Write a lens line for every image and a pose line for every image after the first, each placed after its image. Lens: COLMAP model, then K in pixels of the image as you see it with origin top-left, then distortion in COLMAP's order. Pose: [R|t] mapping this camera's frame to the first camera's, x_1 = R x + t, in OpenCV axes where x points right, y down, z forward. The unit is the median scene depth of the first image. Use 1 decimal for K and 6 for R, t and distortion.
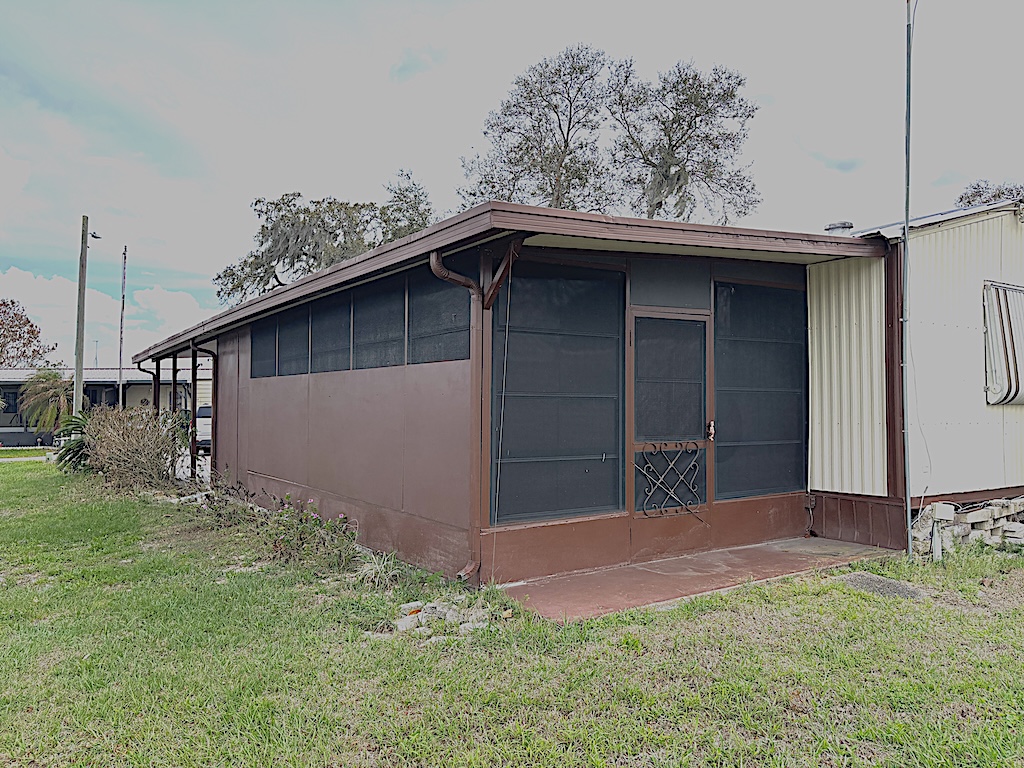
lens RADIAL K [[766.0, 0, 506.5], [0, 766.0, 377.9], [0, 0, 1]] dist [0.035717, -0.034859]
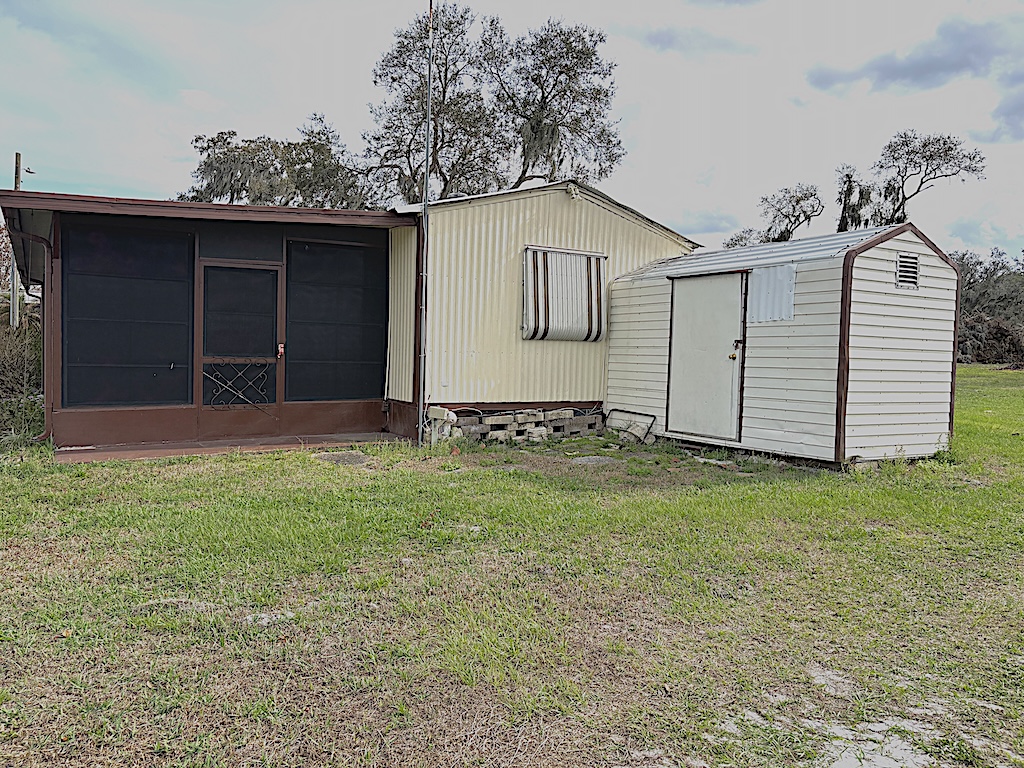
lens RADIAL K [[766.0, 0, 518.8], [0, 766.0, 387.4], [0, 0, 1]] dist [0.035717, -0.034859]
pose [[0.999227, 0.030562, -0.024709, 0.236324], [-0.028077, 0.995049, 0.095335, -0.003145], [0.027500, -0.094568, 0.995139, -0.118272]]
